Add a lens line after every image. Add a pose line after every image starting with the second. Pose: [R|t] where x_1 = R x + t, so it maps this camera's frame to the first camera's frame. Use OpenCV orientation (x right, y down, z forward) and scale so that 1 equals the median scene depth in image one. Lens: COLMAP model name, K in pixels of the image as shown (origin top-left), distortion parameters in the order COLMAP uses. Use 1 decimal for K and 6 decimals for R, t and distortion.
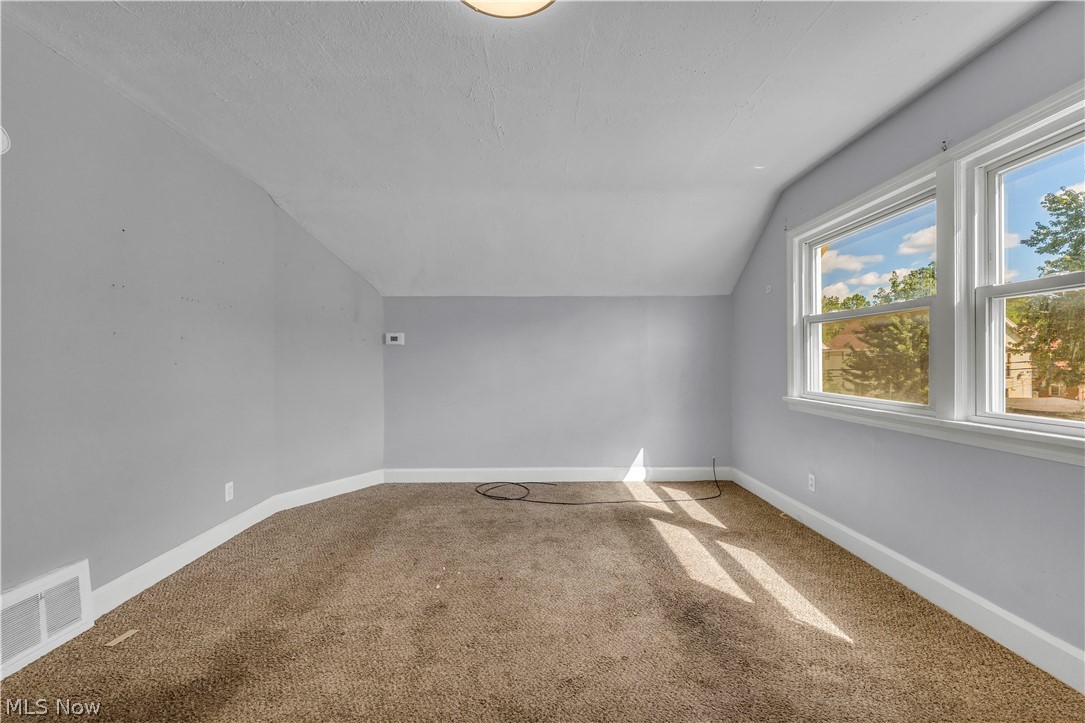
lens RADIAL K [[444.3, 0, 543.0], [0, 444.3, 362.3], [0, 0, 1]] dist [0.012056, -0.000072]
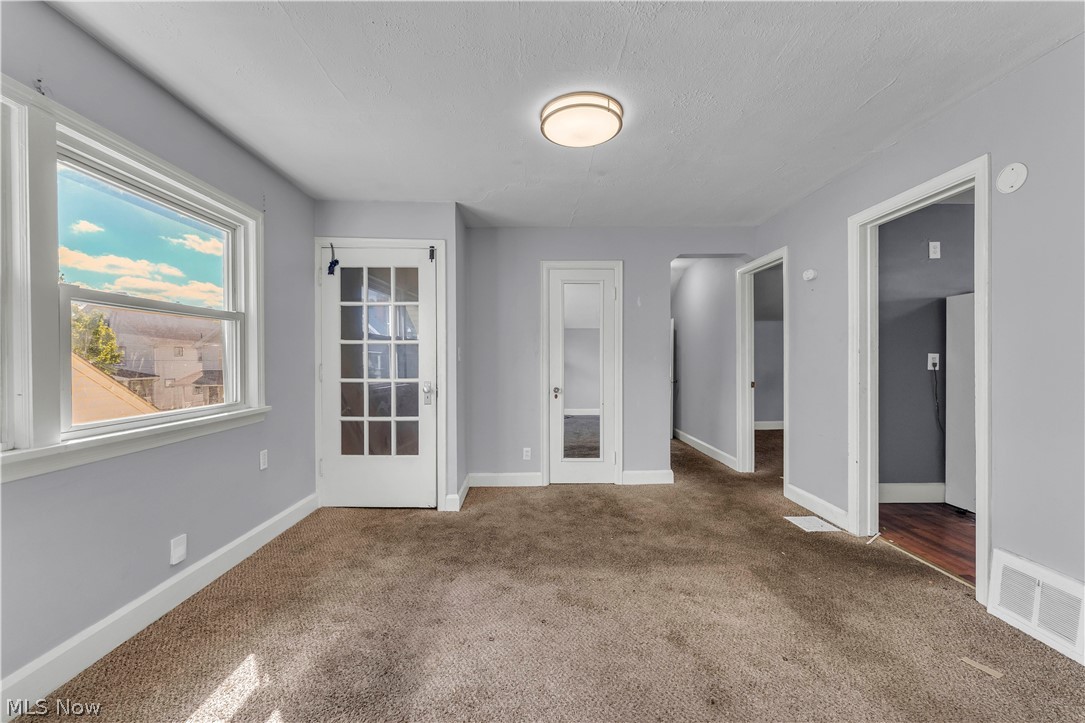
lens RADIAL K [[444.3, 0, 541.8], [0, 444.3, 365.4], [0, 0, 1]] dist [0.012056, -0.000072]
pose [[-0.999971, 0.007274, -0.002339, 0.034606], [0.007254, 0.999939, 0.008371, -0.007712], [0.002400, 0.008354, -0.999962, 1.242909]]
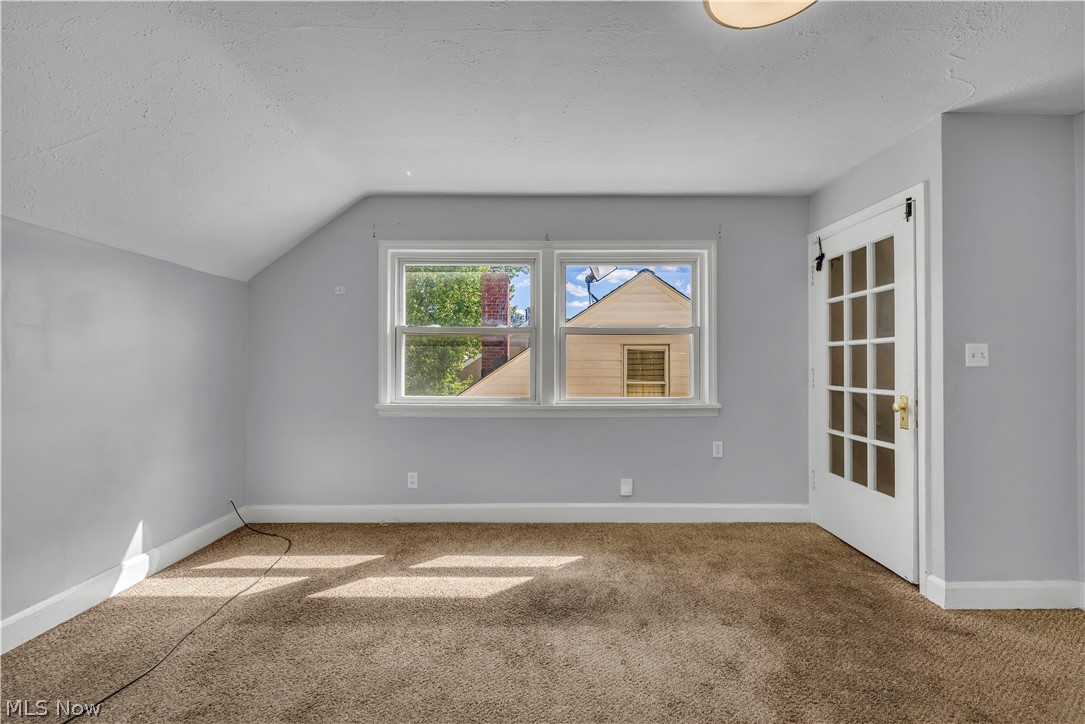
lens RADIAL K [[444.3, 0, 544.3], [0, 444.3, 360.8], [0, 0, 1]] dist [0.012056, -0.000072]
pose [[0.007639, 0.014737, 0.999862, -0.507361], [-0.002936, 0.999887, -0.014715, -0.006589], [-0.999967, -0.002824, 0.007682, 0.701831]]
